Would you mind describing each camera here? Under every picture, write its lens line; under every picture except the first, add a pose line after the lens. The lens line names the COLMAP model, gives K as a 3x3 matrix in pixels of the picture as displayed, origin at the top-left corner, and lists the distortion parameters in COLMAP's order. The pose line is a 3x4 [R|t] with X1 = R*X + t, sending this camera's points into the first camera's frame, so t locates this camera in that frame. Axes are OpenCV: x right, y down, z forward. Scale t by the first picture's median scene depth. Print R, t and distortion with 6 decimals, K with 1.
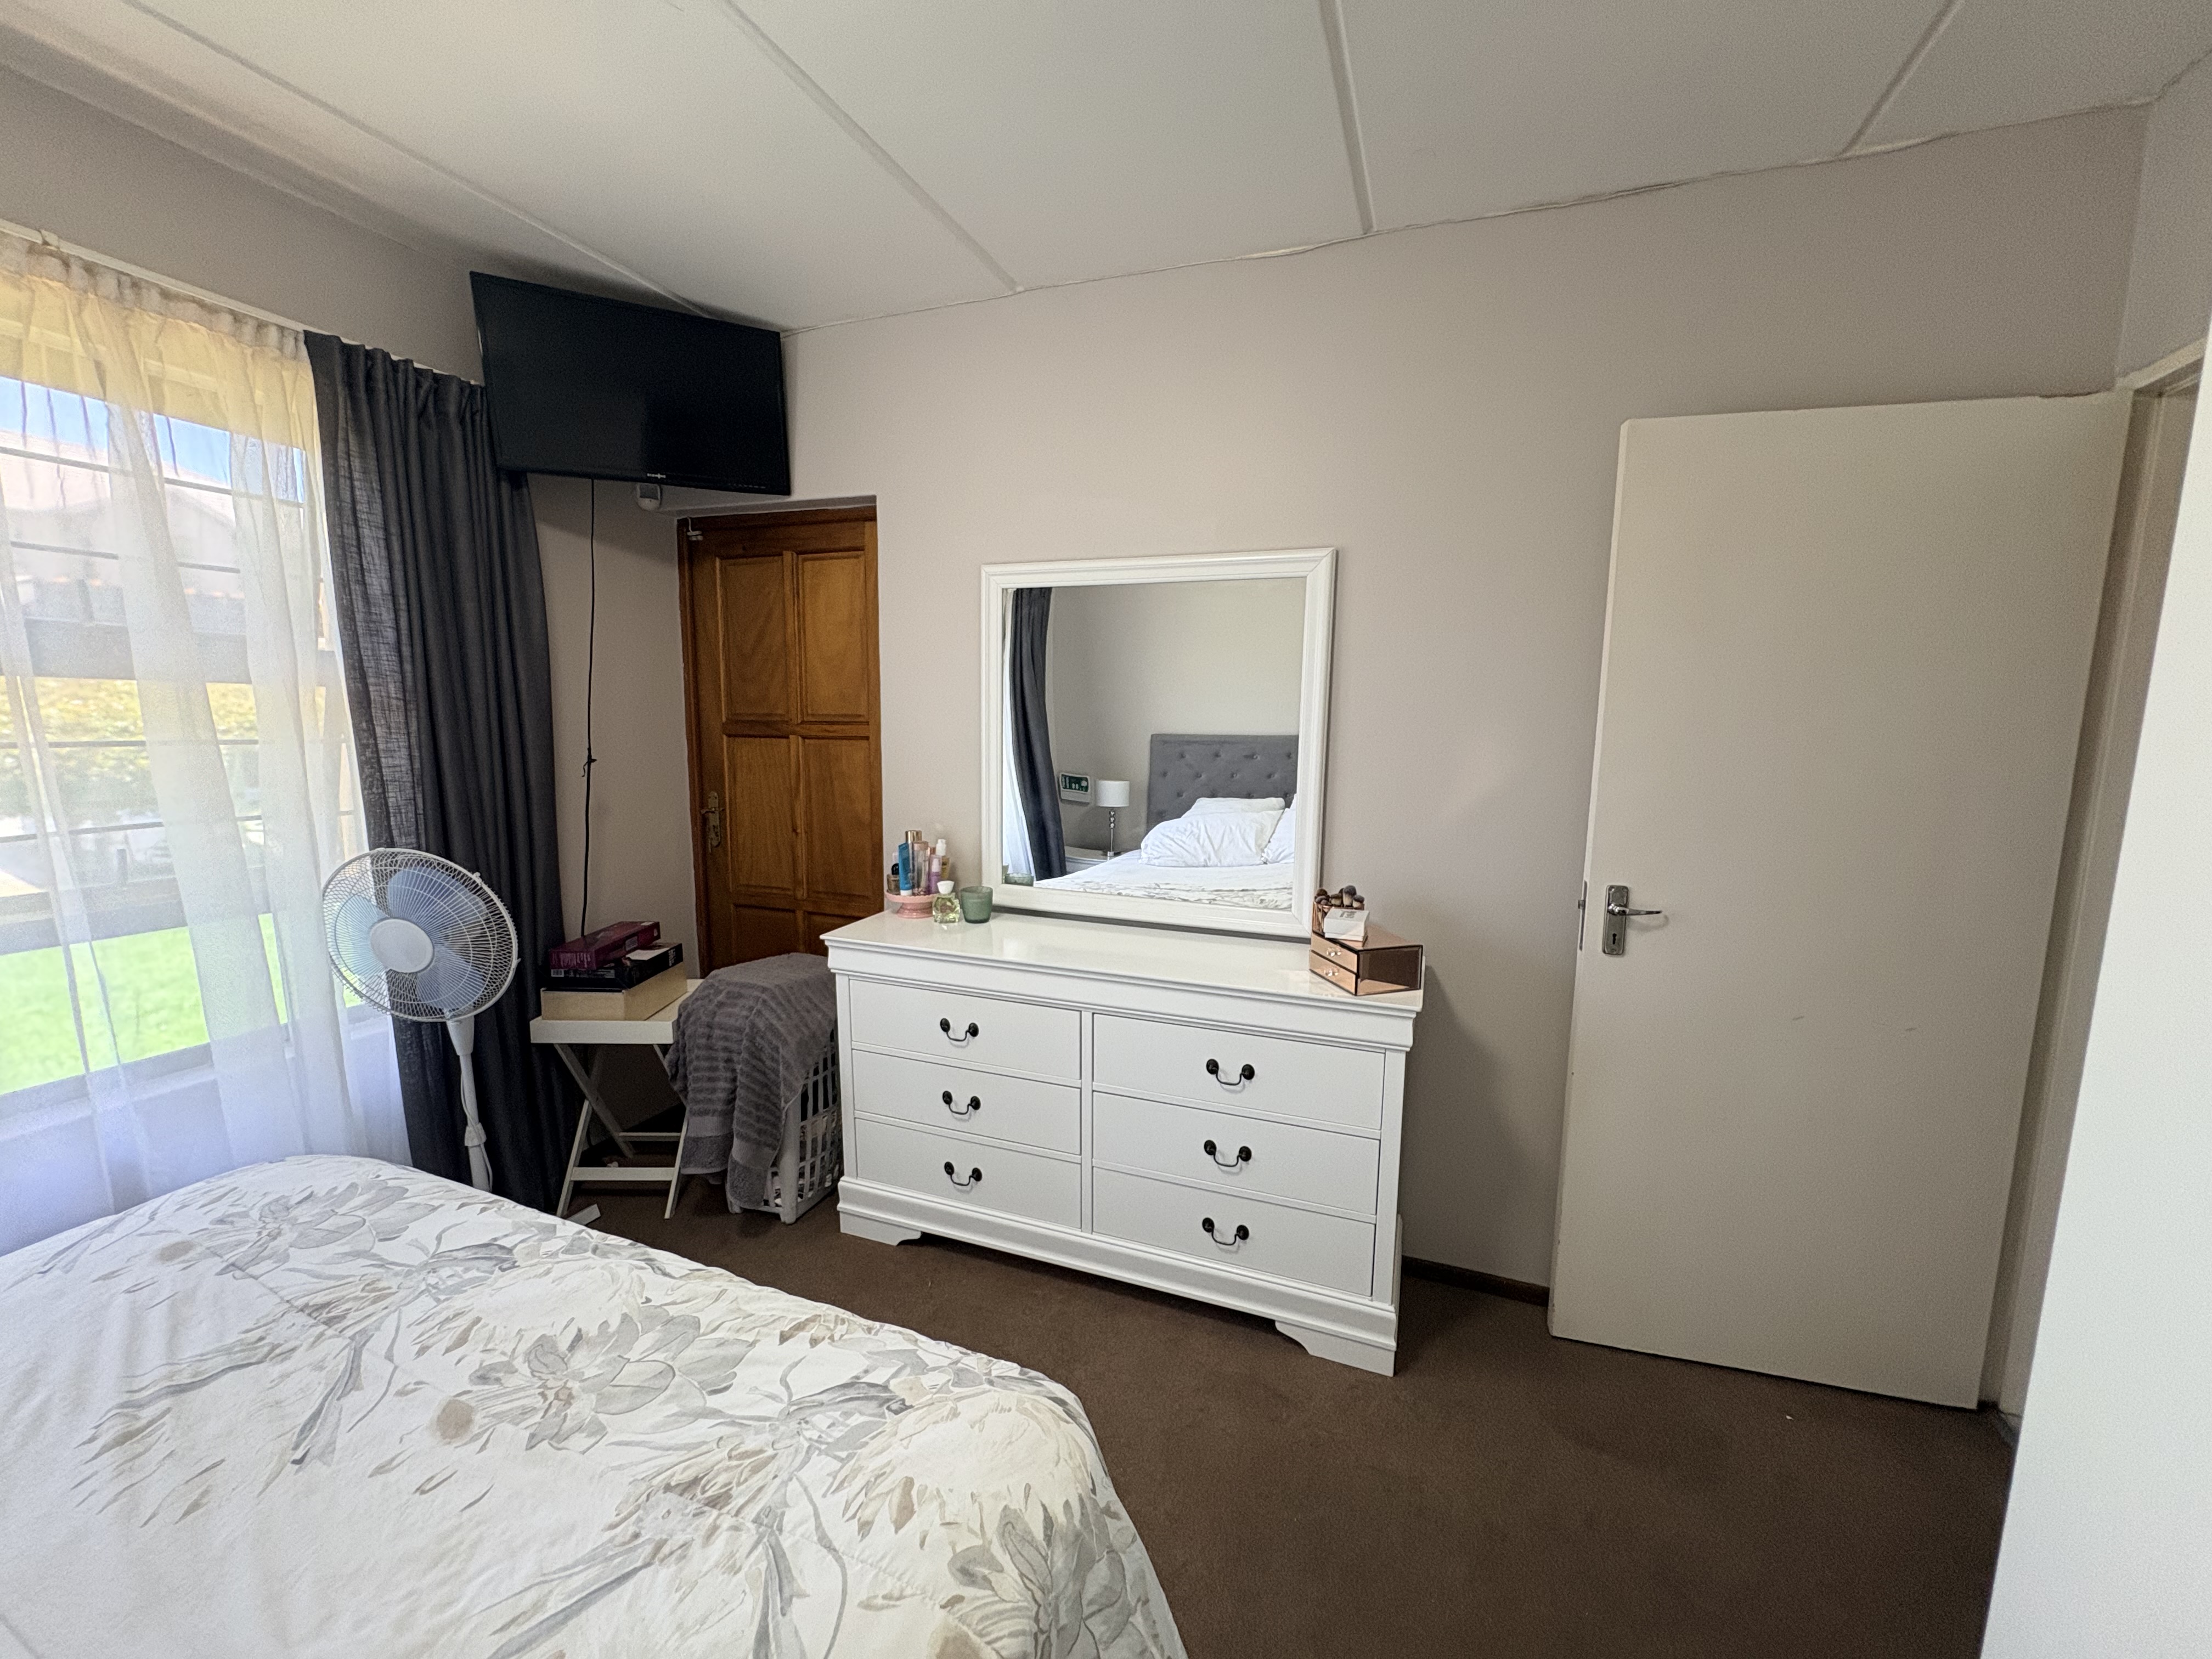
lens RADIAL K [[882.4, 0, 1106.0], [0, 882.4, 829.5], [0, 0, 1]] dist [-0.000373, 0.000015]
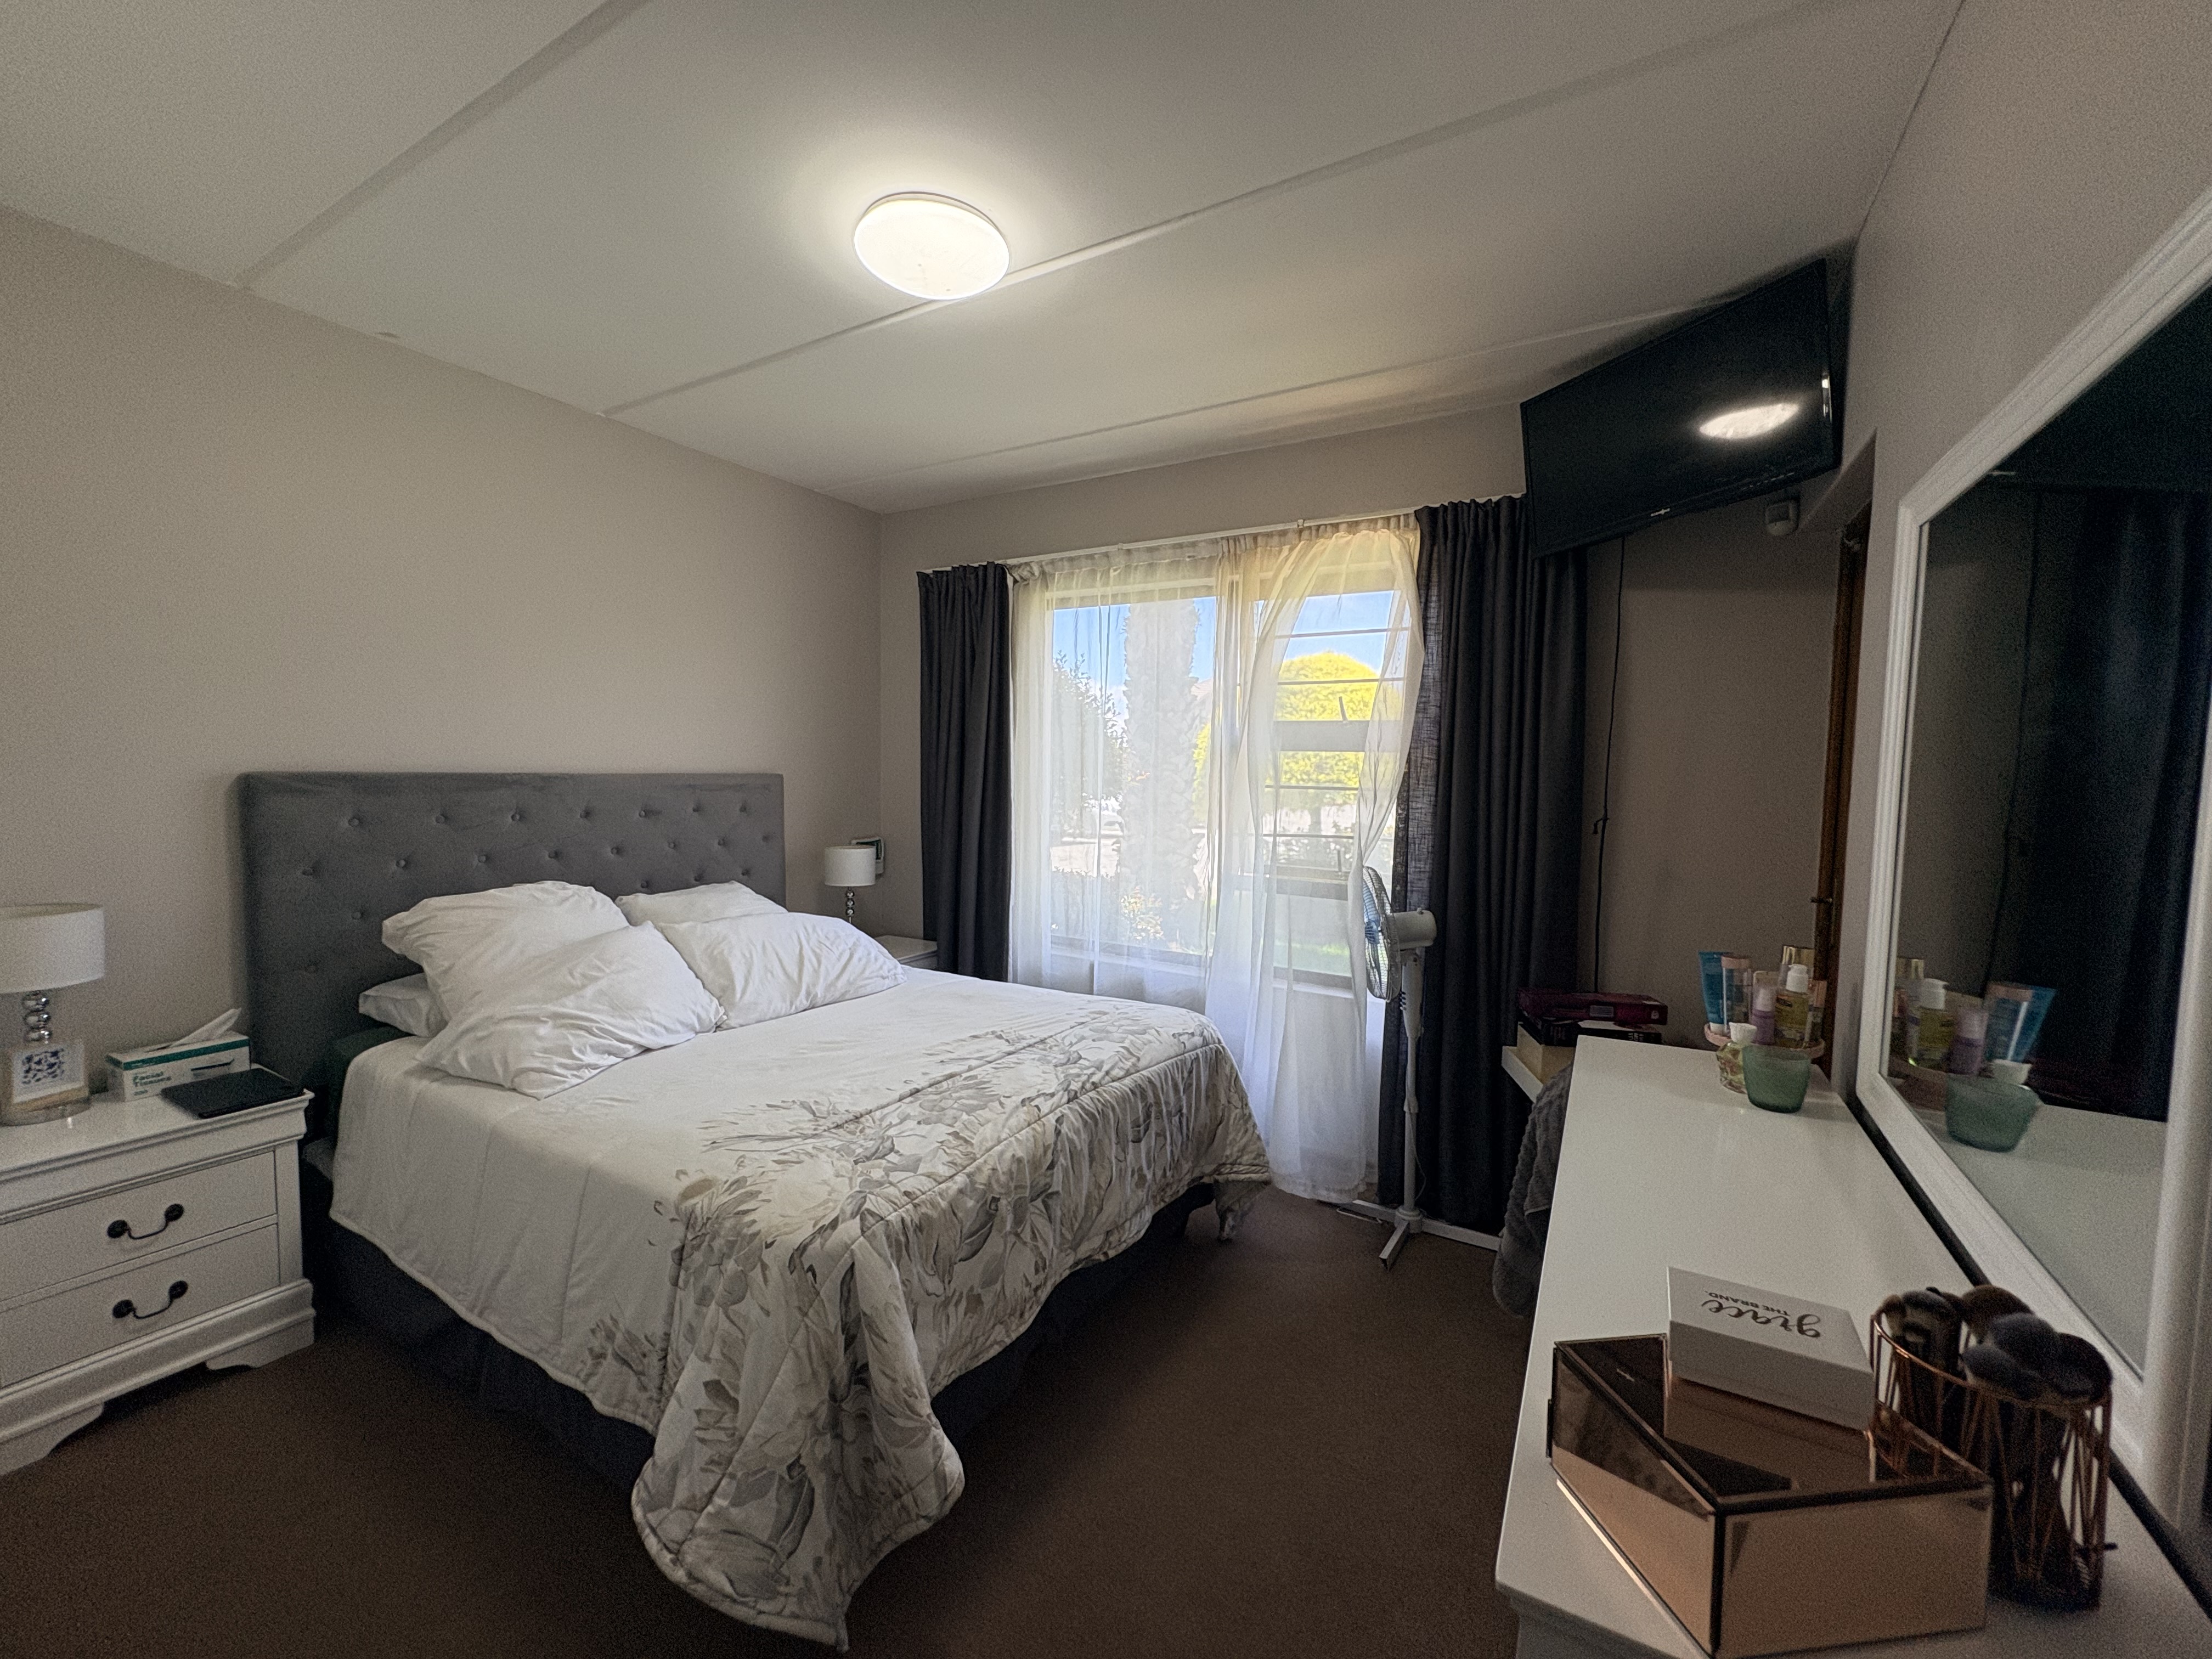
lens RADIAL K [[888.4, 0, 1106.0], [0, 888.4, 829.5], [0, 0, 1]] dist [-0.000349, -0.000173]
pose [[-0.165524, 0.045577, -0.985152, 0.659675], [-0.149397, 0.986244, 0.070730, -0.071474], [0.974824, 0.158887, -0.156438, 0.822619]]
